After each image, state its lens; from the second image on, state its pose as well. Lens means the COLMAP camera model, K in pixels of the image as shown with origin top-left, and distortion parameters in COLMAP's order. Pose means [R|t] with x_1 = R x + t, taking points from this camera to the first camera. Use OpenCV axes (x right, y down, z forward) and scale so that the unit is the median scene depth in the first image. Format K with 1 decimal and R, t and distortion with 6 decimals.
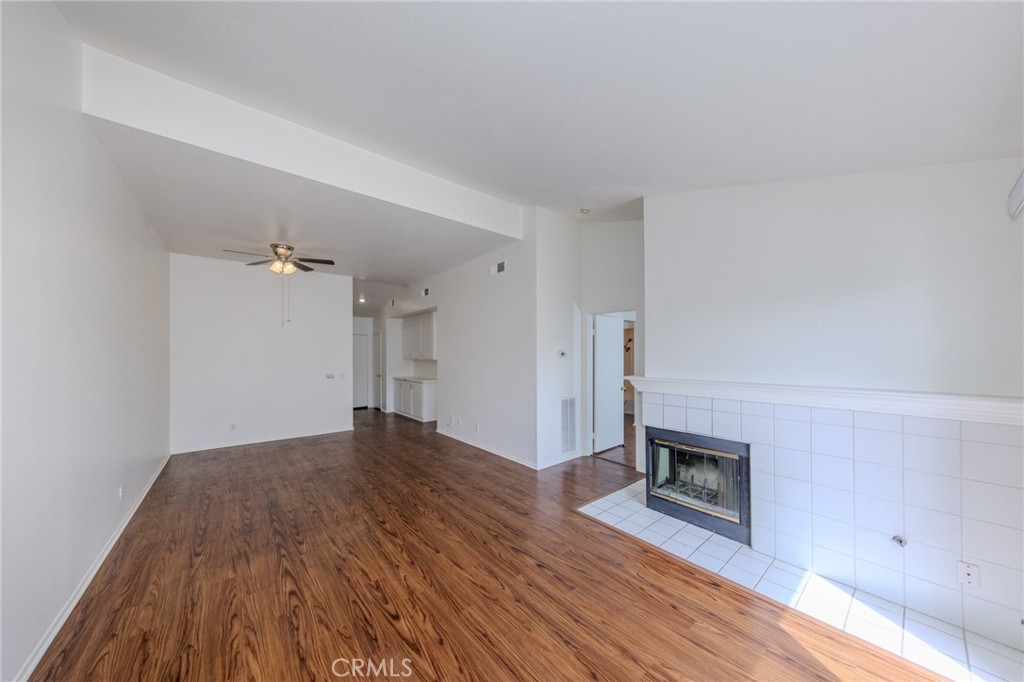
lens RADIAL K [[340.5, 0, 519.5], [0, 340.5, 350.6], [0, 0, 1]] dist [0.005524, -0.000097]
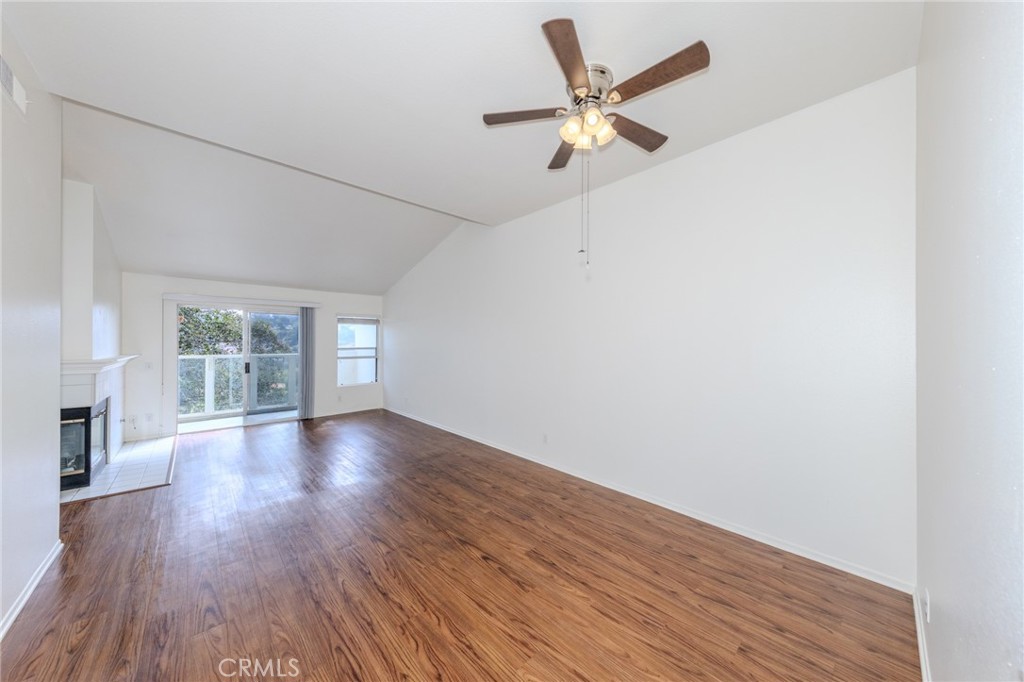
lens RADIAL K [[340.5, 0, 507.4], [0, 340.5, 342.9], [0, 0, 1]] dist [0.005524, -0.000097]
pose [[-0.999239, 0.002912, -0.038901, -0.768113], [0.003330, 0.999937, -0.010684, 0.038723], [0.038868, -0.010806, -0.999186, 1.896026]]
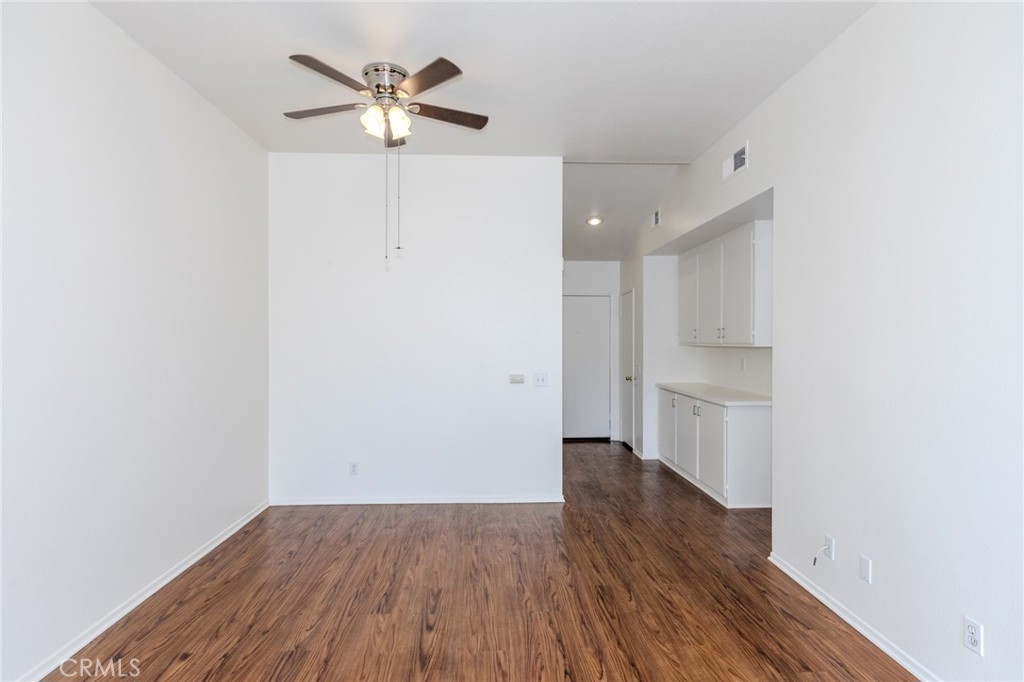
lens RADIAL K [[518.0, 0, 511.3], [0, 518.0, 341.8], [0, 0, 1]] dist [0.002111, -0.000233]
pose [[0.789875, 0.008688, -0.613207, -0.236120], [0.001385, 0.999872, 0.015950, 0.024520], [0.613267, -0.013448, 0.789761, 0.786940]]
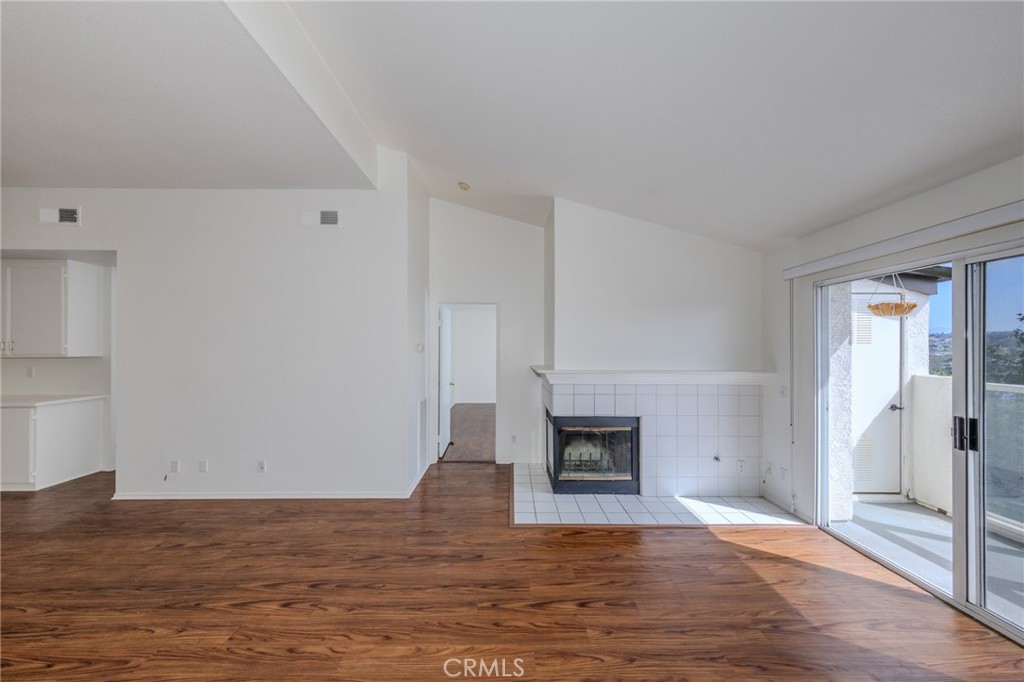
lens RADIAL K [[325.7, 0, 511.9], [0, 325.7, 345.9], [0, 0, 1]] dist [0.008351, -0.000795]
pose [[0.634677, 0.012111, 0.772683, -0.442485], [-0.013326, 0.999900, -0.004726, 0.009811], [-0.772663, -0.007298, 0.634775, 0.424143]]
